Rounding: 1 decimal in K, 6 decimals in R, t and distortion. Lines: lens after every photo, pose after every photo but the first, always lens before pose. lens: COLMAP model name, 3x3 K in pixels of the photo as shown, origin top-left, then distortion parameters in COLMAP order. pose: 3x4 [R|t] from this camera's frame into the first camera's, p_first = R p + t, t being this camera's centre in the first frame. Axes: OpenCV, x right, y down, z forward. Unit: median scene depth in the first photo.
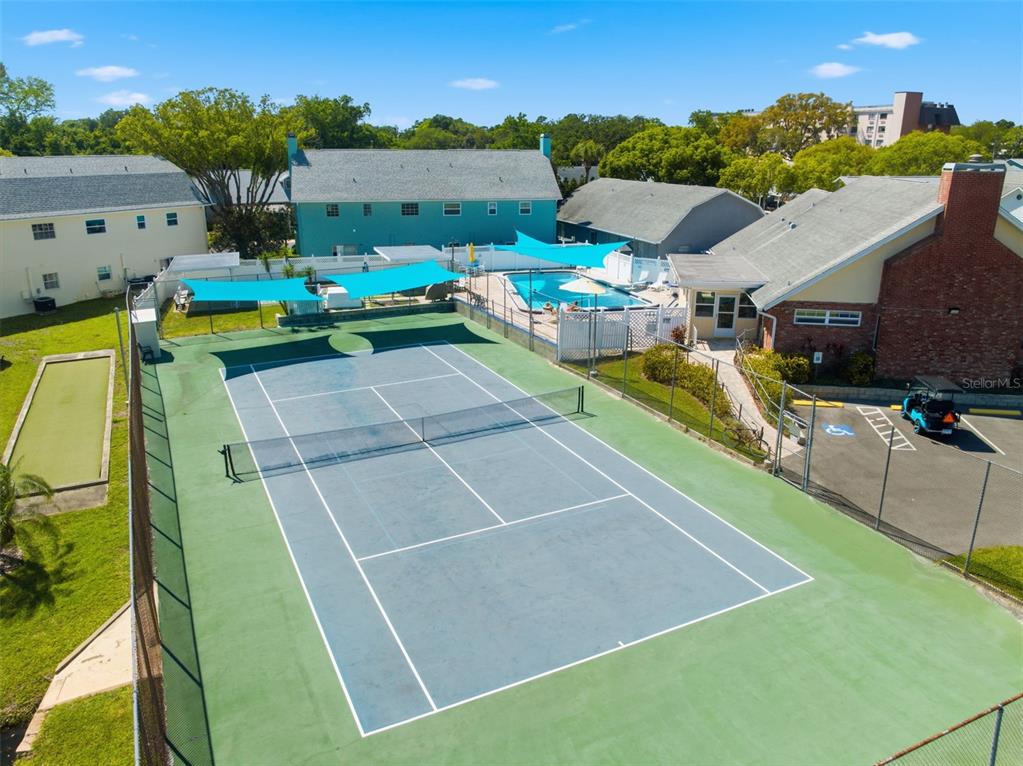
lens RADIAL K [[727.9, 0, 513.4], [0, 727.9, 383.6], [0, 0, 1]] dist [-0.035989, -0.000015]
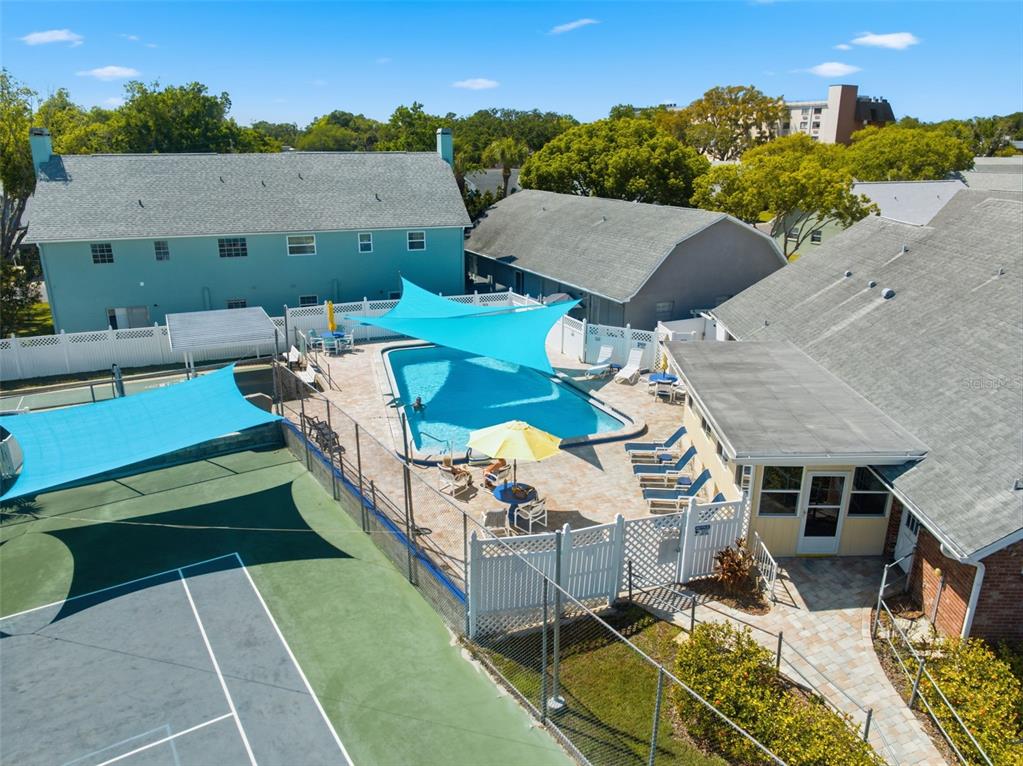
lens RADIAL K [[727.9, 0, 509.9], [0, 727.9, 380.7], [0, 0, 1]] dist [-0.035989, -0.000015]
pose [[0.993785, -0.035984, 0.105341, 0.025019], [0.036071, 0.999349, 0.001077, -0.103847], [-0.105311, 0.002730, 0.994436, 0.309200]]
